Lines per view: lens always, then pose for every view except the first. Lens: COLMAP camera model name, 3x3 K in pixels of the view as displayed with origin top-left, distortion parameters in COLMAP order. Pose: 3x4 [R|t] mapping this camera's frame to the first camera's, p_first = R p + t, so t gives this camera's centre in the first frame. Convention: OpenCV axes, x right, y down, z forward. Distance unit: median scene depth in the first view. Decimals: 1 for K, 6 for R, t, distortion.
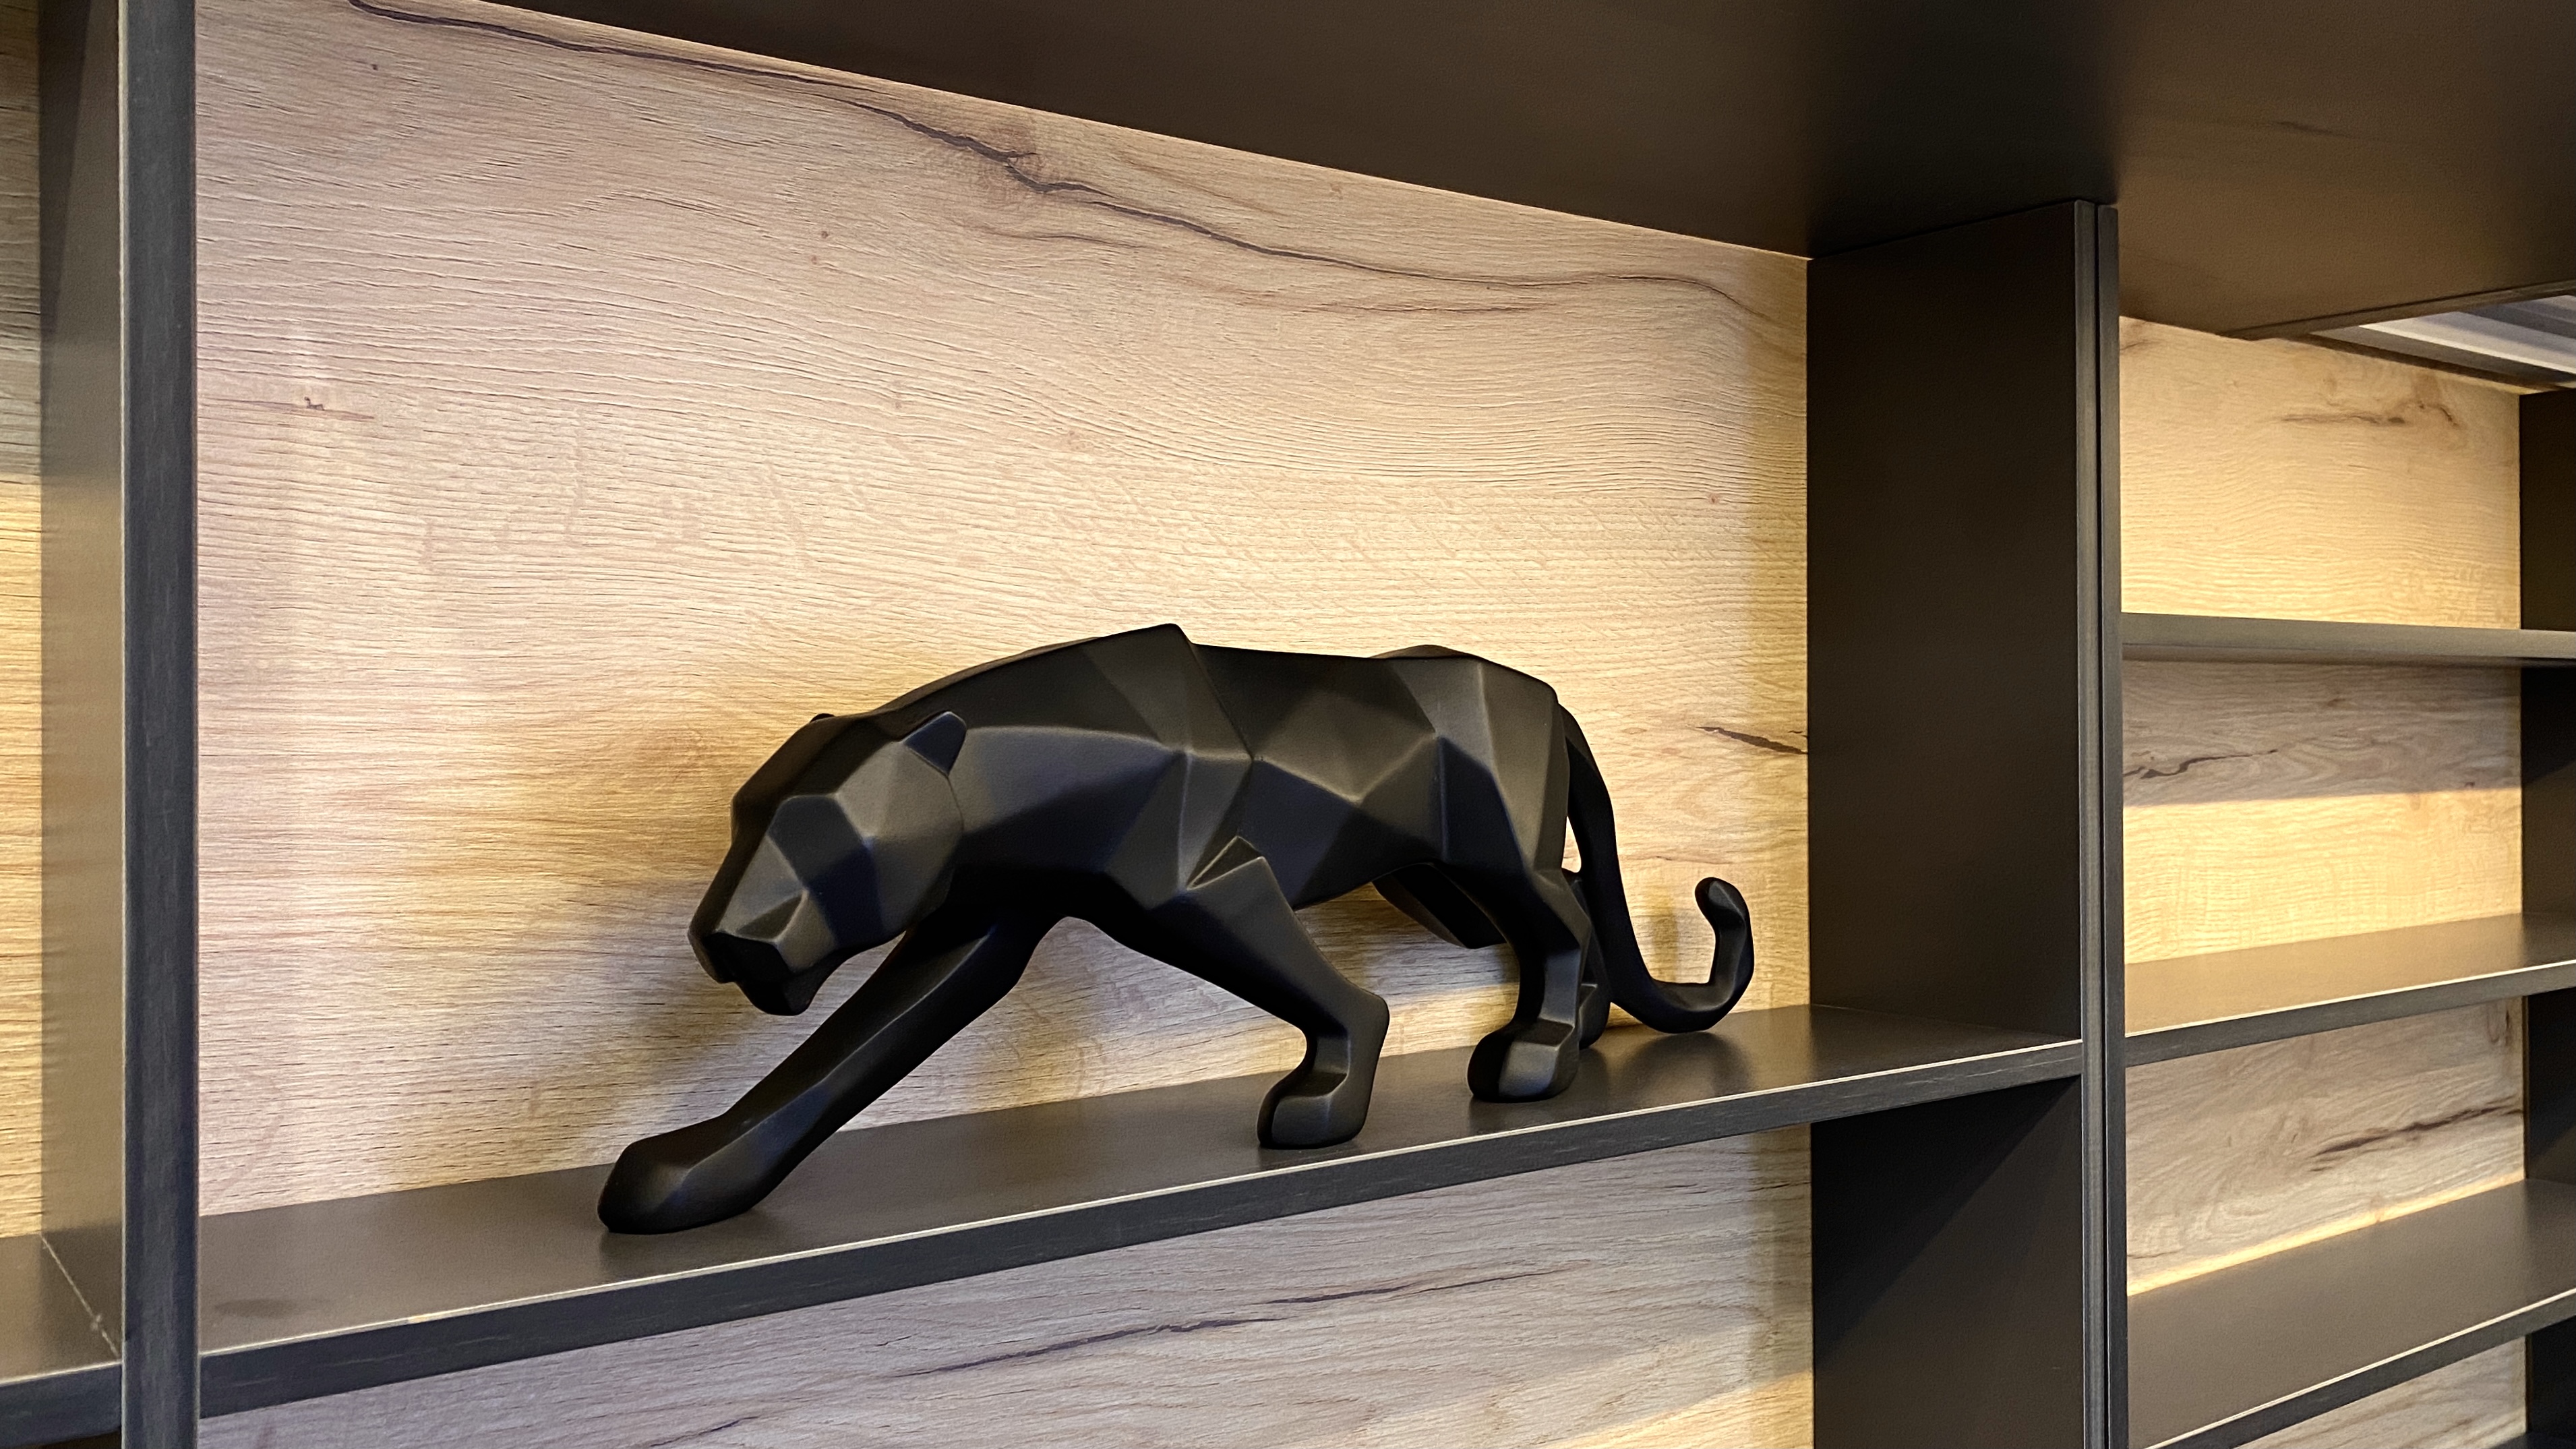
lens RADIAL K [[2022.1, 0, 1296.8], [0, 2022.1, 693.0], [0, 0, 1]] dist [0.060149, -0.088756]
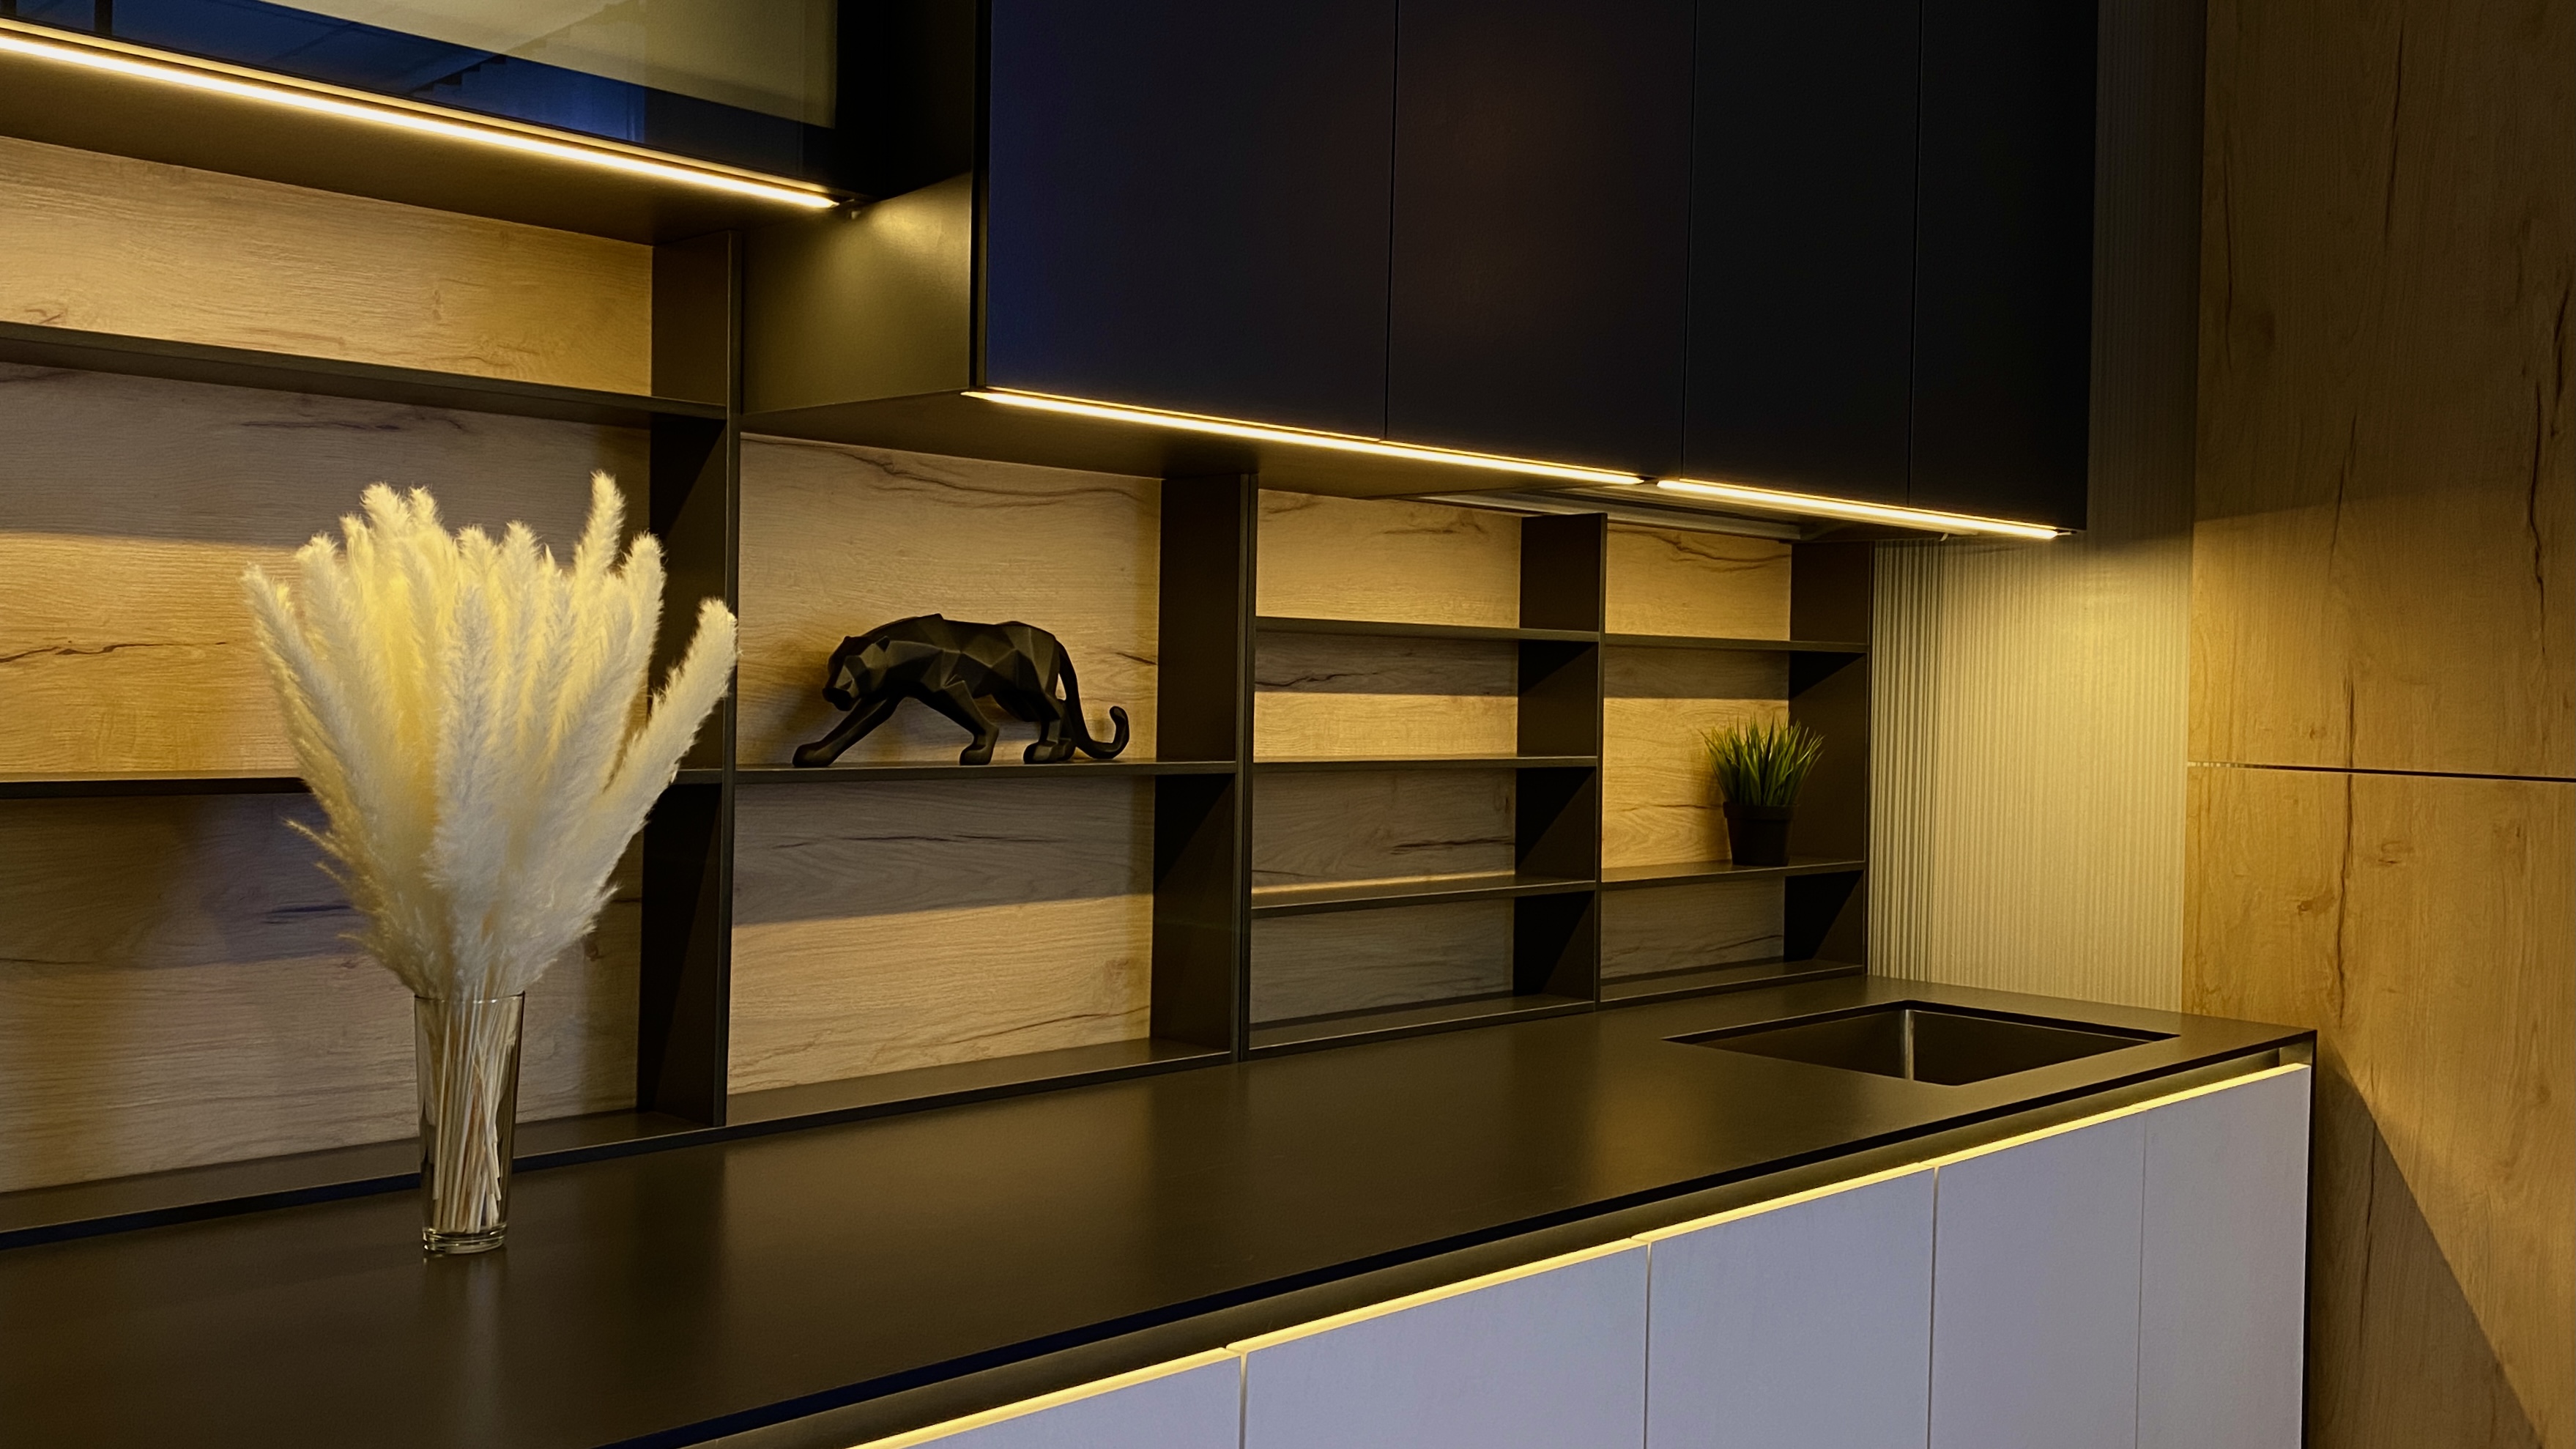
lens RADIAL K [[2194.3, 0, 1207.2], [0, 2194.3, 717.6], [0, 0, 1]] dist [0.018003, -0.003113]
pose [[0.990288, 0.019451, 0.137663, -0.093769], [-0.022990, 0.999444, 0.024163, 0.033289], [-0.137117, -0.027093, 0.990184, -2.186216]]
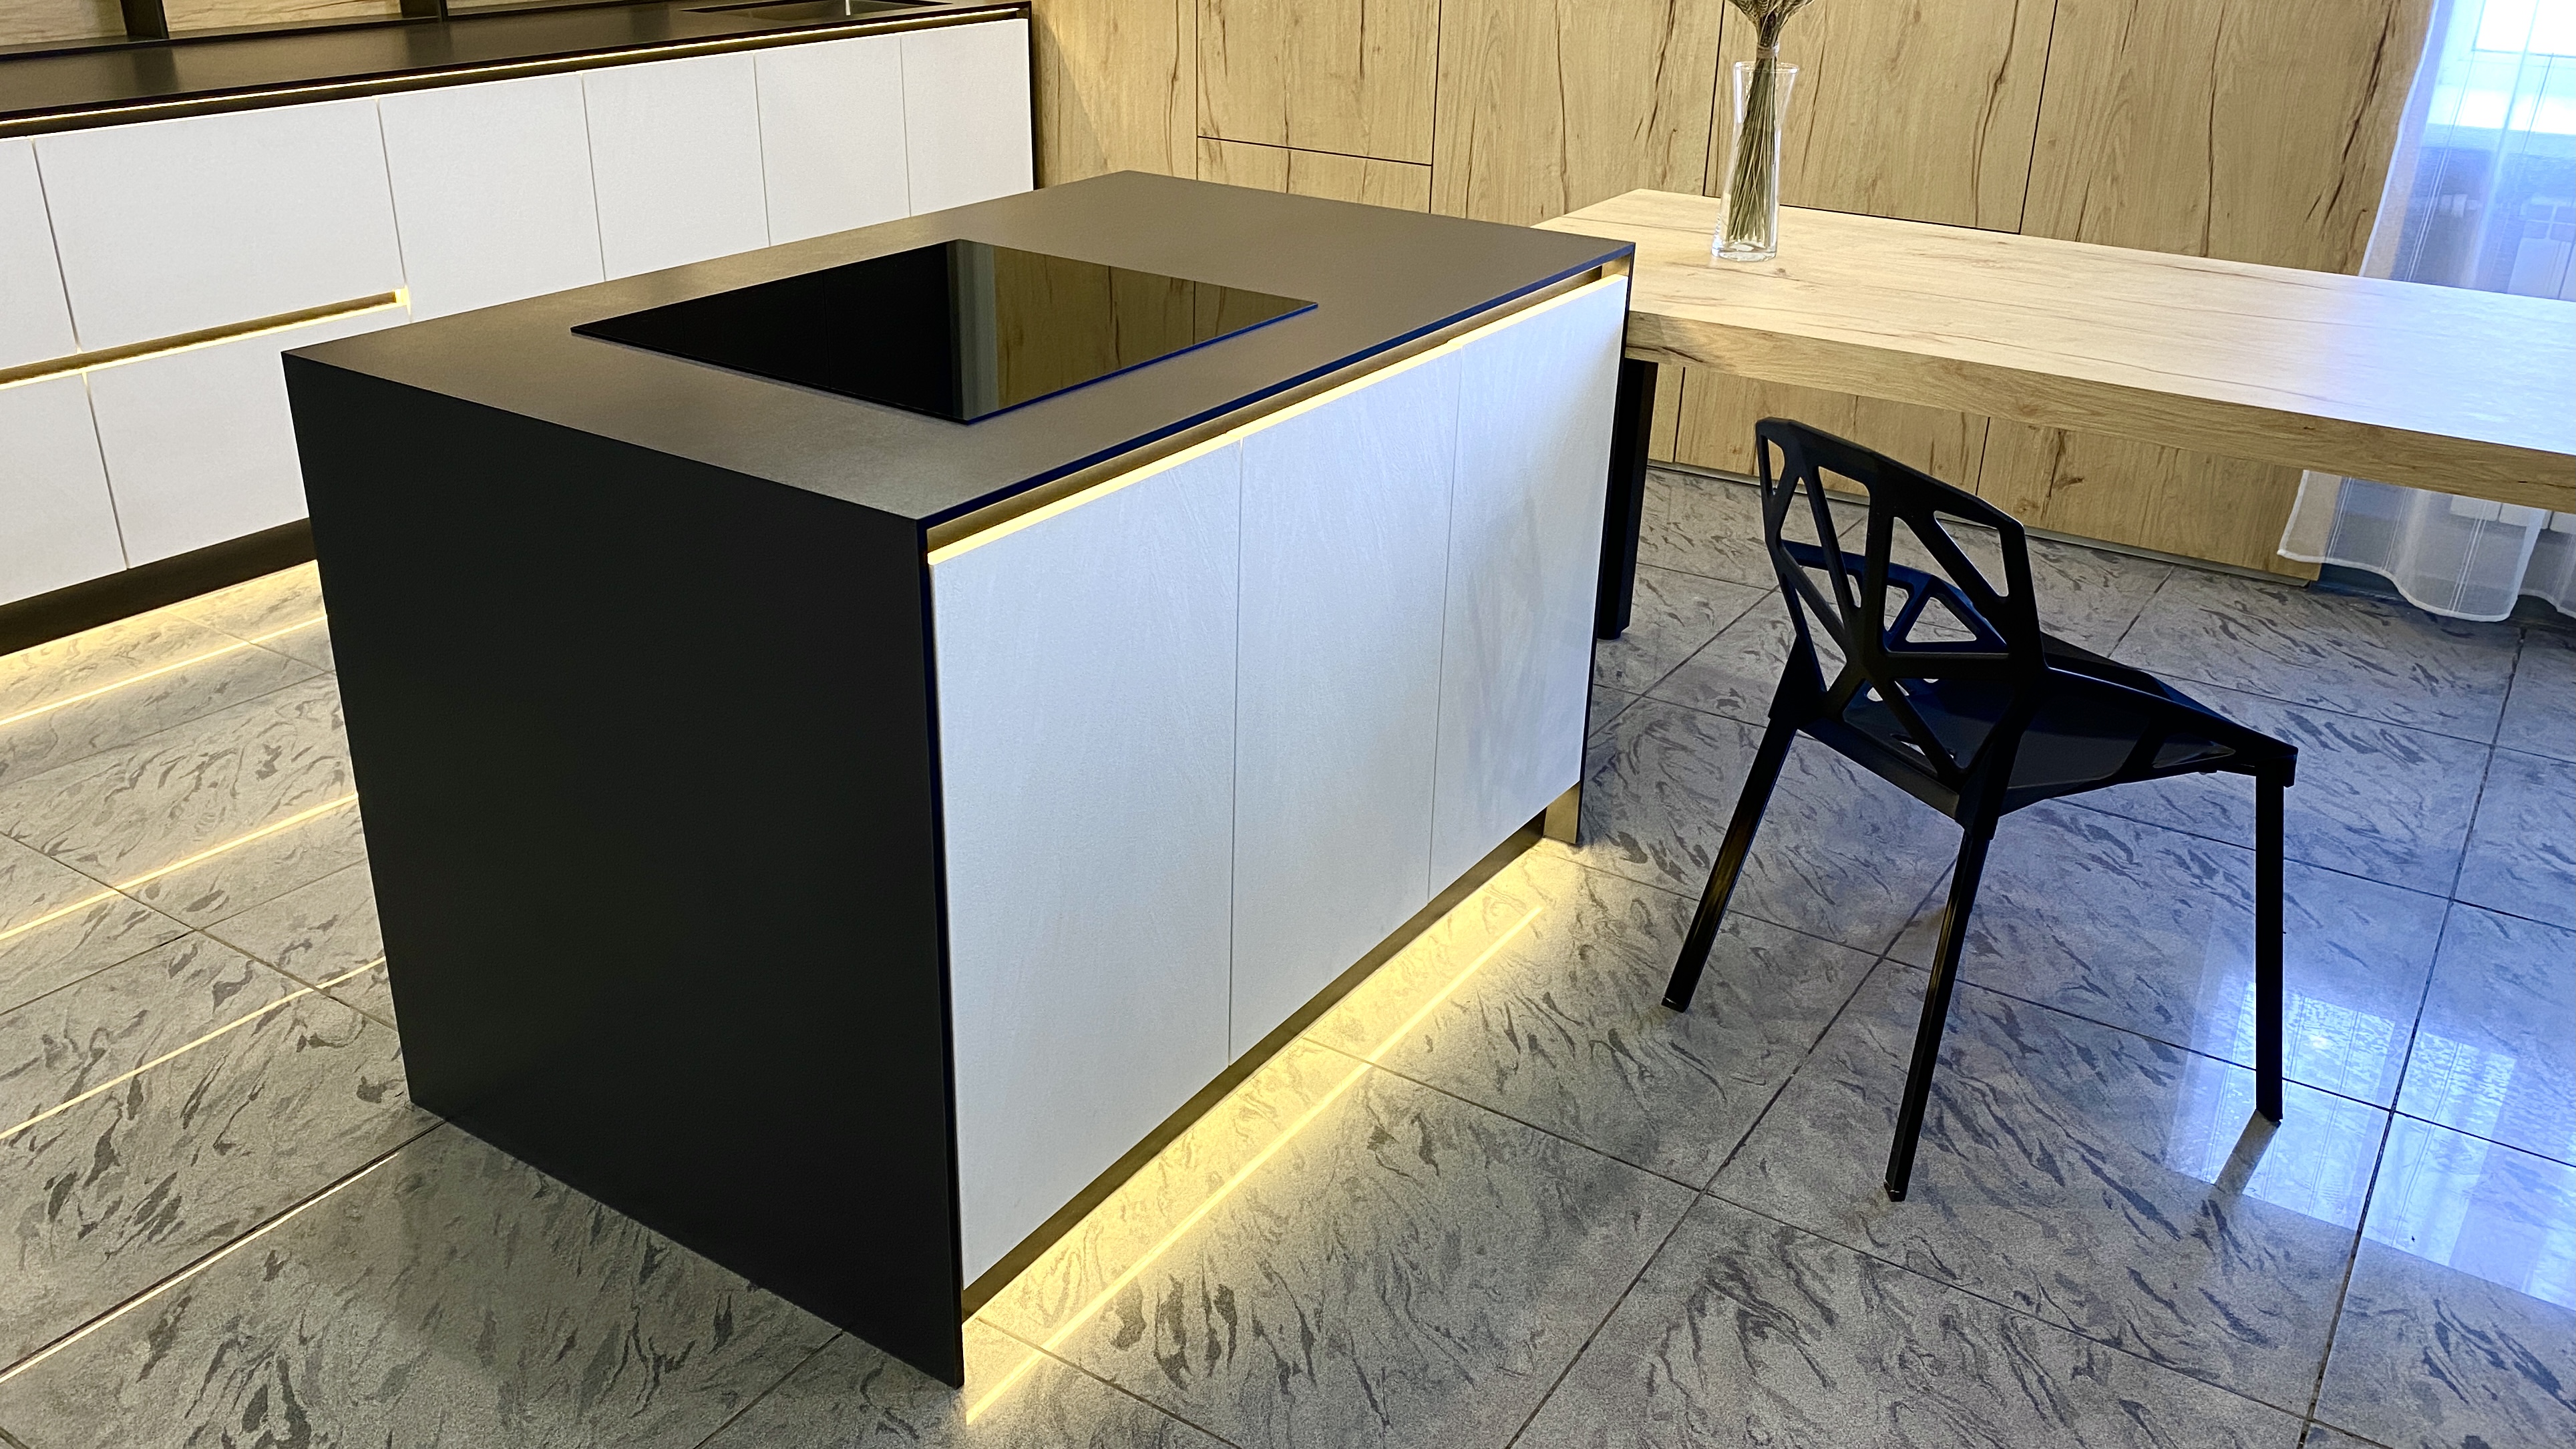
lens RADIAL K [[2021.8, 0, 1296.8], [0, 2021.8, 693.0], [0, 0, 1]] dist [0.060149, -0.088756]
pose [[0.928427, -0.136120, 0.345681, 0.394190], [-0.019838, 0.910969, 0.411997, -0.135493], [-0.370985, -0.389367, 0.843068, -6.067823]]
